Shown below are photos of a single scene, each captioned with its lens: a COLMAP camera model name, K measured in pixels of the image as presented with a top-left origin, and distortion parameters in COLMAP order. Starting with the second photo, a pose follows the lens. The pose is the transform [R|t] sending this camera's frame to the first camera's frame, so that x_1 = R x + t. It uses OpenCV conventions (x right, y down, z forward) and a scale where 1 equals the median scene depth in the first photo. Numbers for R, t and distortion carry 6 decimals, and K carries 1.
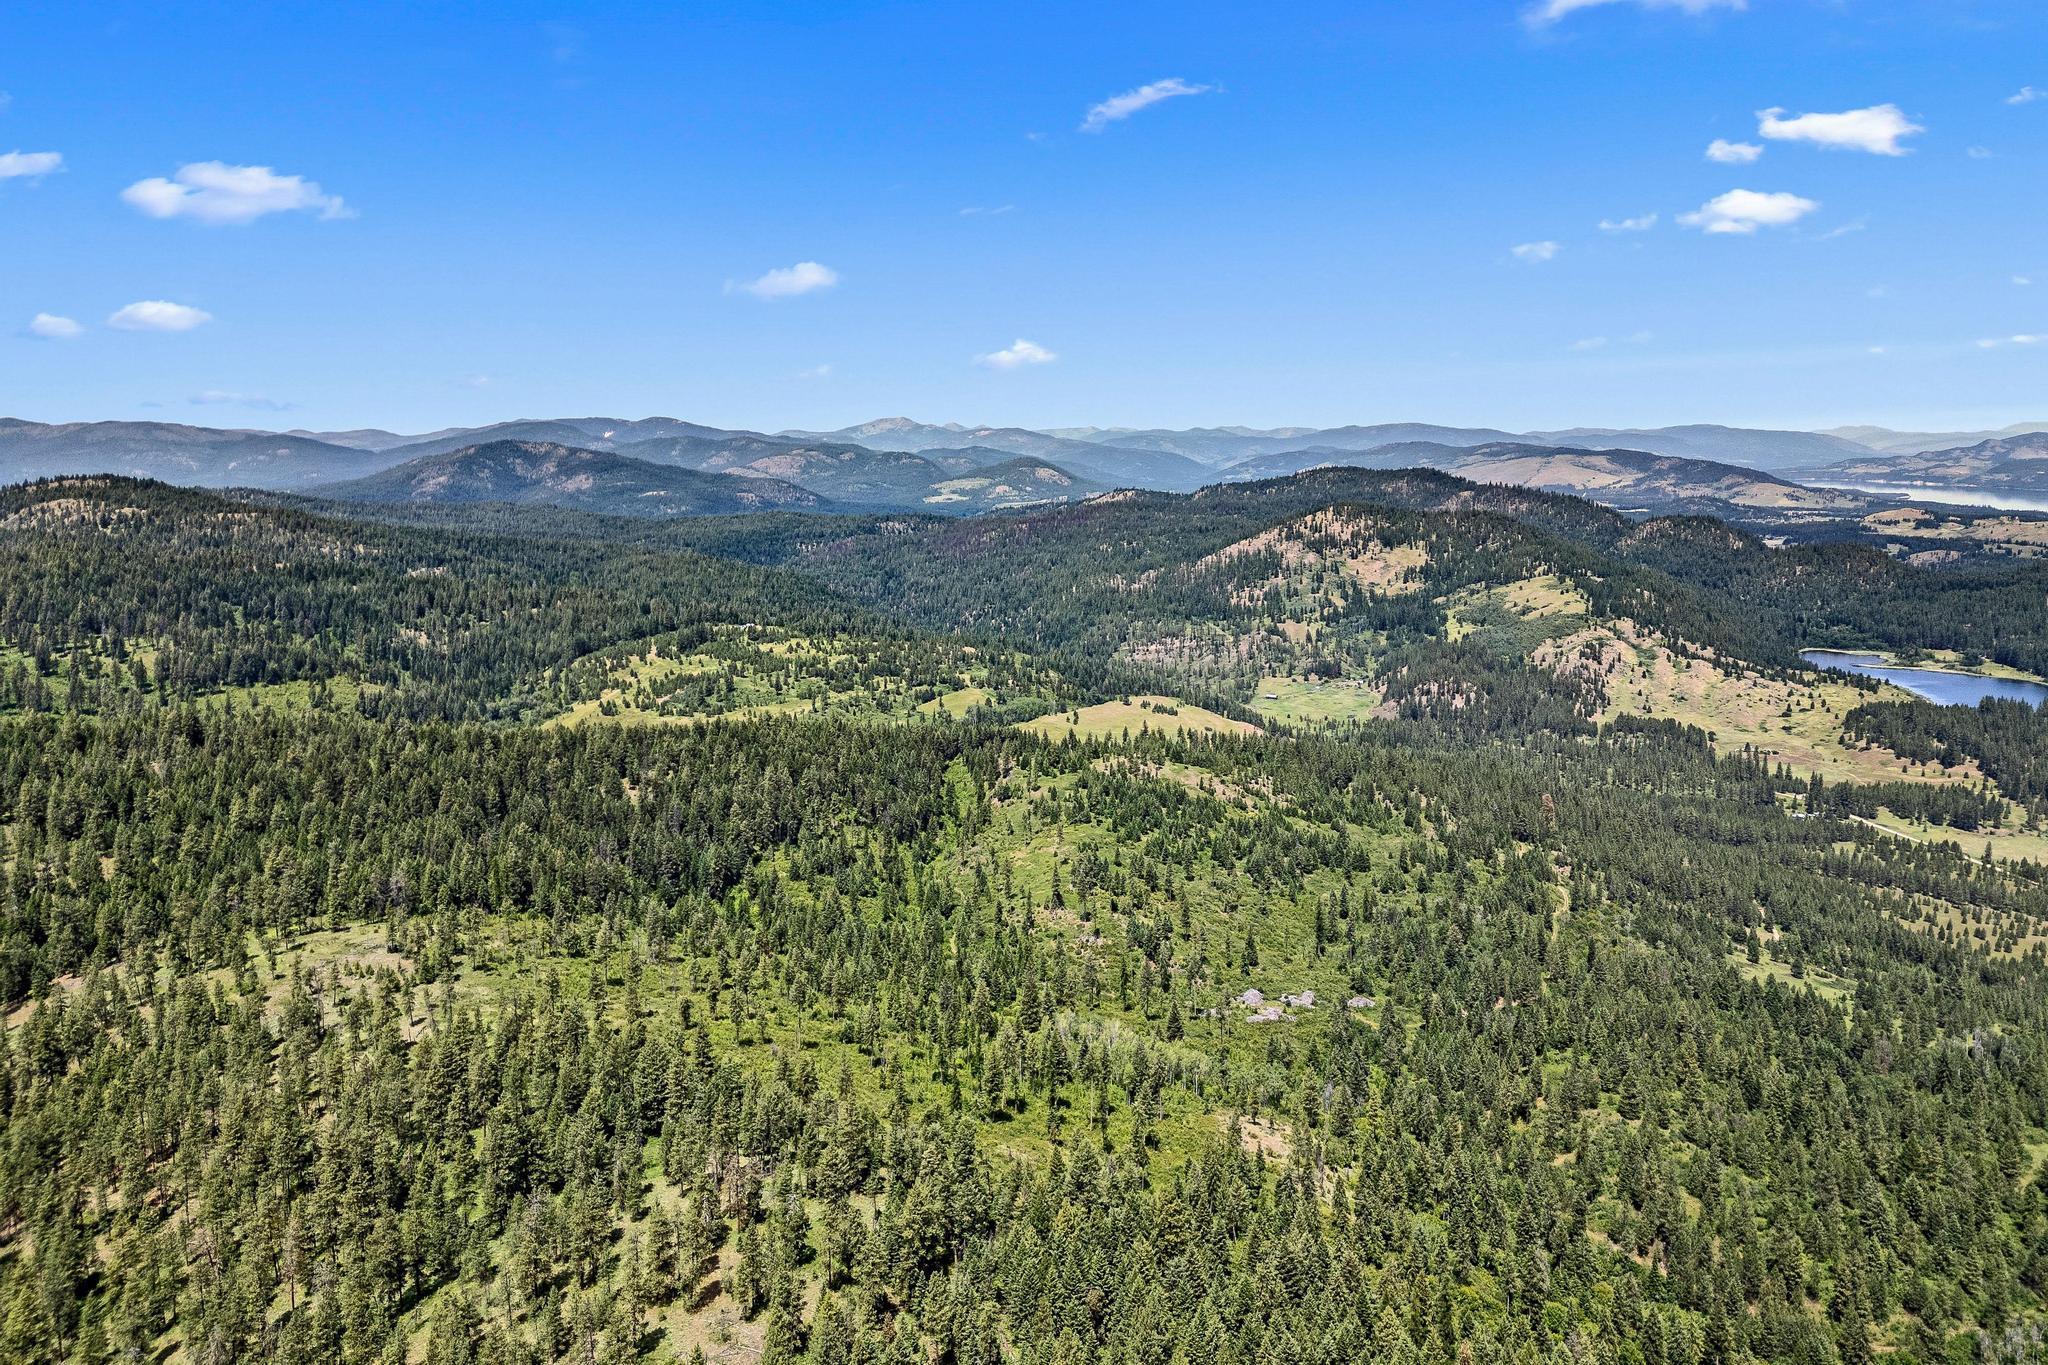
lens RADIAL K [[1452.5, 0, 1024.0], [0, 1452.5, 682.5], [0, 0, 1]] dist [0.083519, -0.084690]
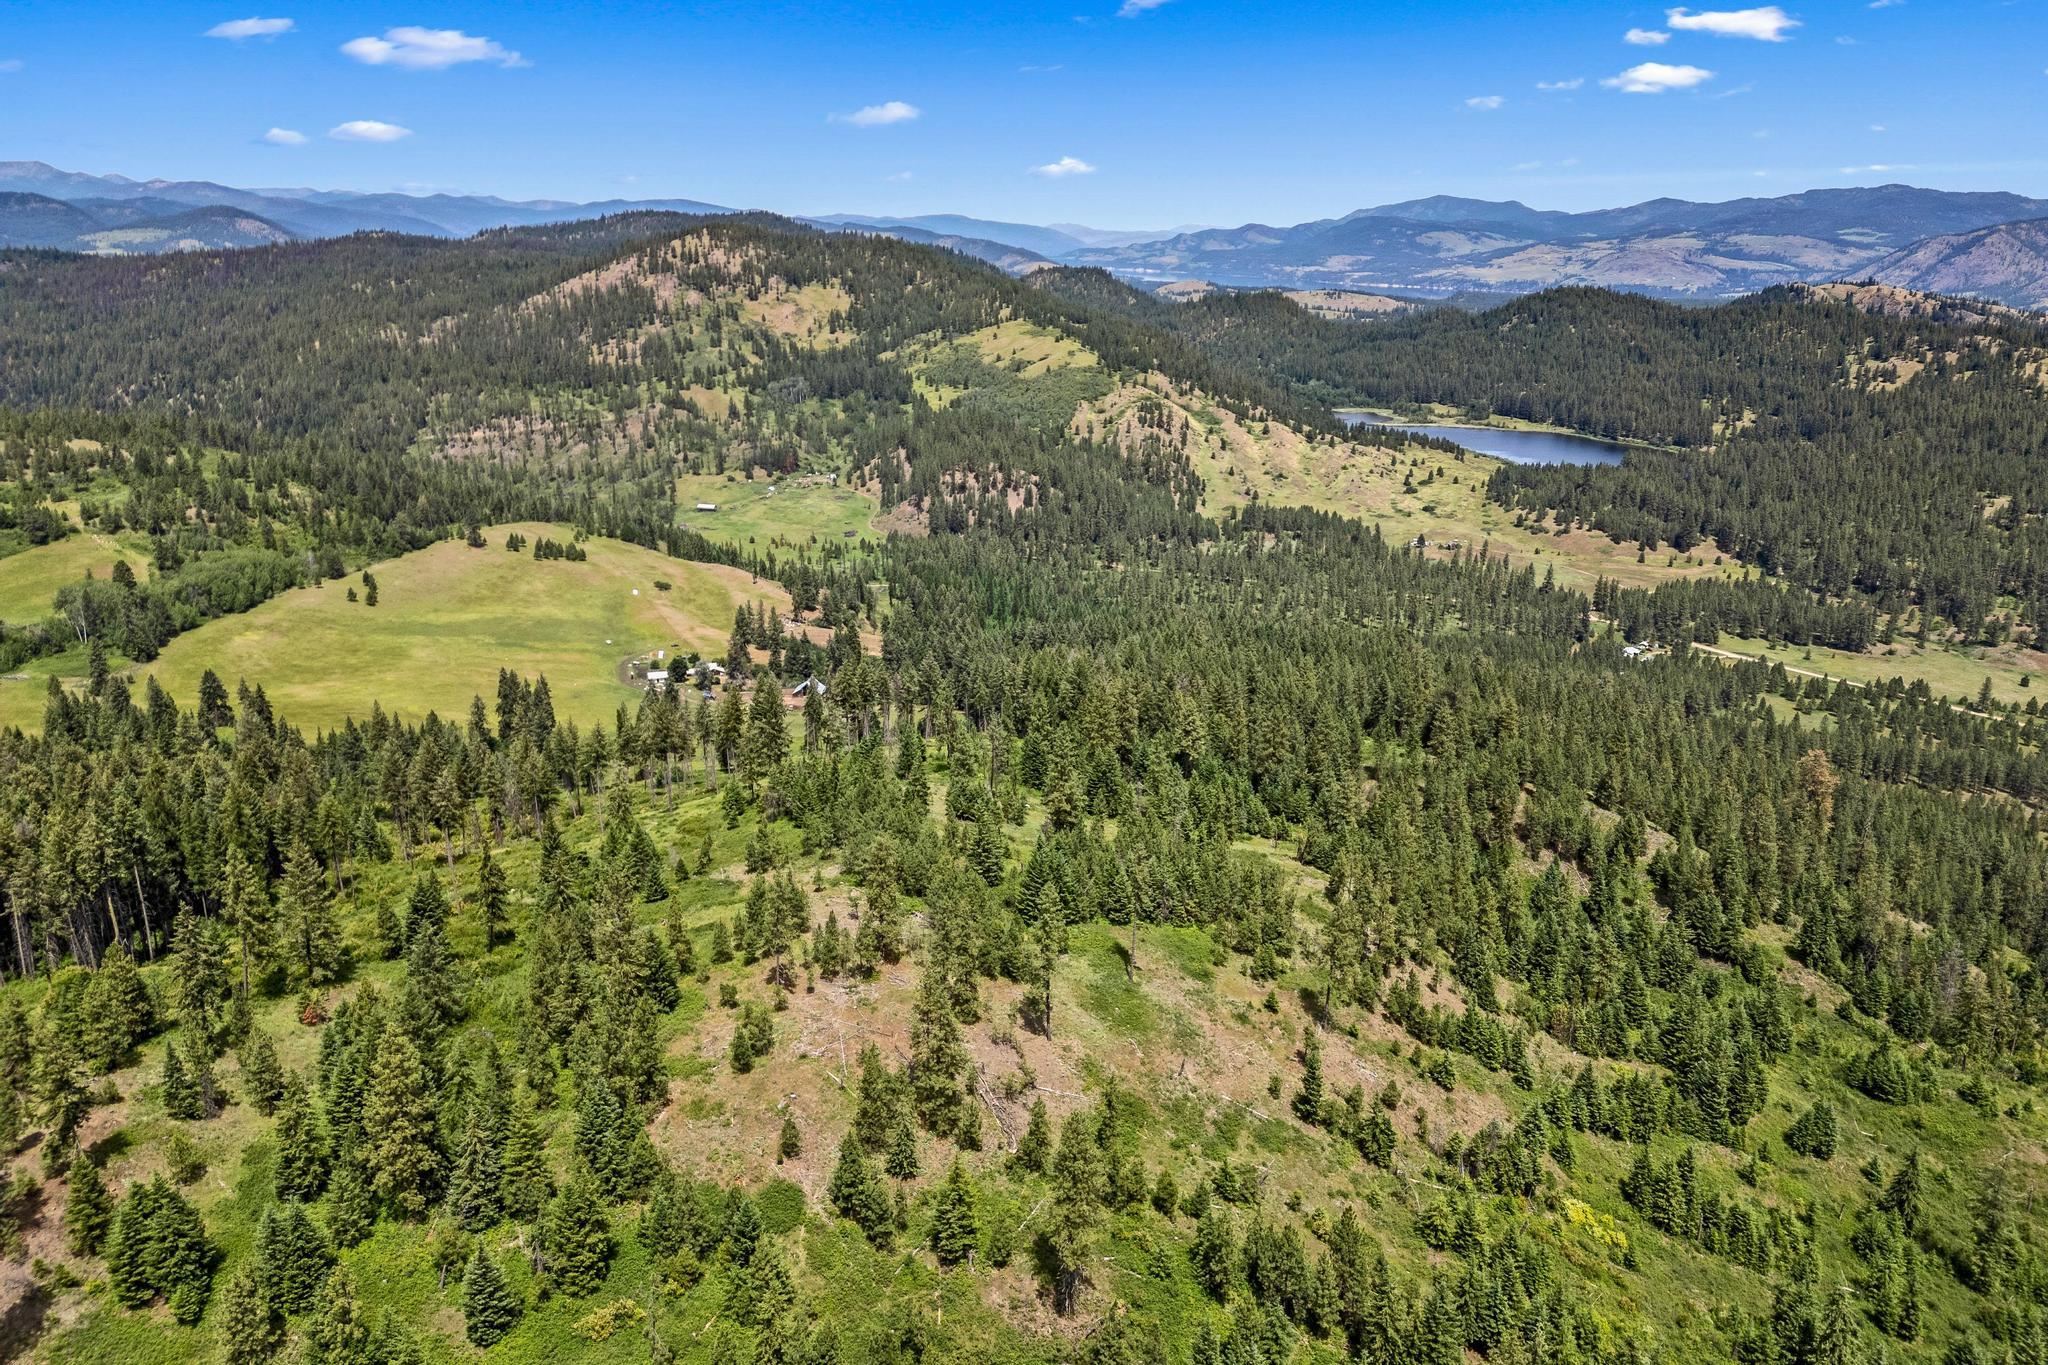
lens RADIAL K [[1452.5, 0, 1024.0], [0, 1452.5, 682.5], [0, 0, 1]] dist [0.083519, -0.084690]
pose [[0.888006, -0.114598, 0.445323, 0.006589], [0.051050, 0.987030, 0.152201, -0.003826], [-0.456989, -0.112422, 0.882339, 0.350487]]
